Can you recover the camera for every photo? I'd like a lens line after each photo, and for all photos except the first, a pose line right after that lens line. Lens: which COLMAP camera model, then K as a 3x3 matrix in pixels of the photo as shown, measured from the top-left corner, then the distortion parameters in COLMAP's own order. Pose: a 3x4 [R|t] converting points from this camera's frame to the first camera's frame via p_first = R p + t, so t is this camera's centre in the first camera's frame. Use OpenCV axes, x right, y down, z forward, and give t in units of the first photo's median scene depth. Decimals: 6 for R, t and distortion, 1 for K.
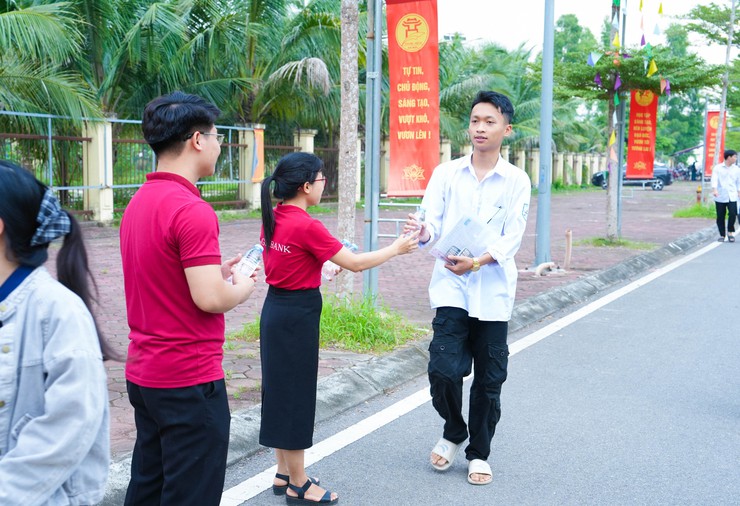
lens RADIAL K [[1036.2, 0, 366.7], [0, 1036.2, 255.1], [0, 0, 1]] dist [0.085293, 0.000000]
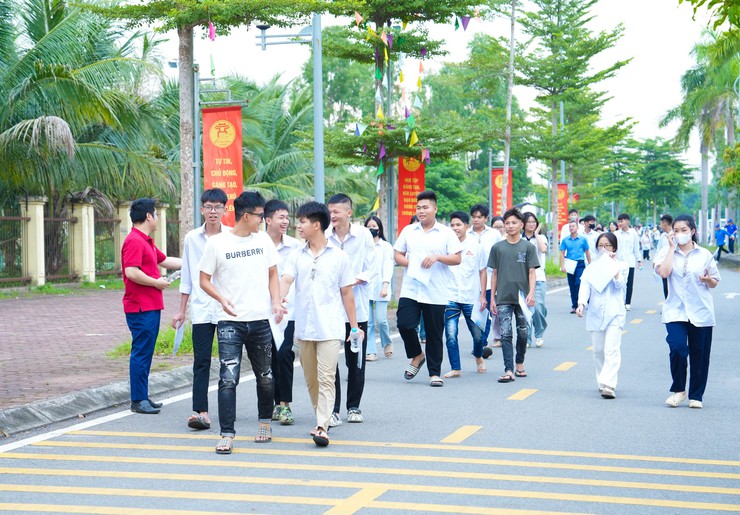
lens RADIAL K [[1683.2, 0, 319.9], [0, 1683.2, 259.8], [0, 0, 1]] dist [0.227446, 0.000000]
pose [[0.984185, -0.024650, 0.175422, -0.107986], [0.037668, 0.996745, -0.071272, 0.054340], [-0.173094, 0.076752, 0.981910, -0.570159]]
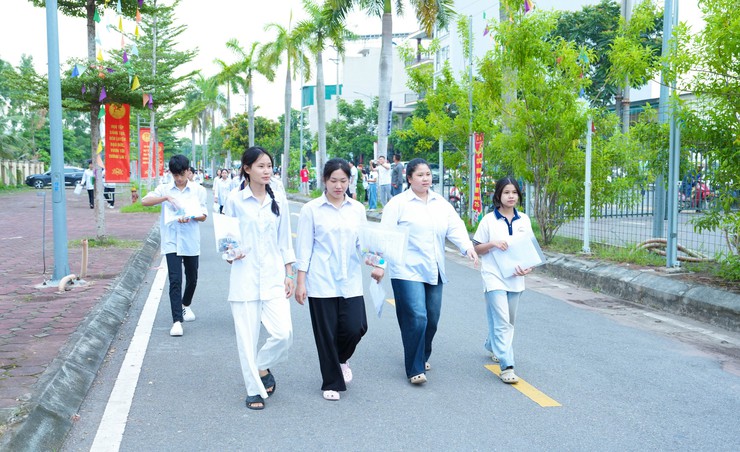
lens RADIAL K [[714.7, 0, 365.3], [0, 714.7, 233.9], [0, 0, 1]] dist [-0.002067, 0.000000]
pose [[0.781217, -0.060376, 0.621333, -0.012238], [0.057441, 0.998042, 0.024760, -0.022318], [-0.621611, 0.016347, 0.783155, 0.230360]]
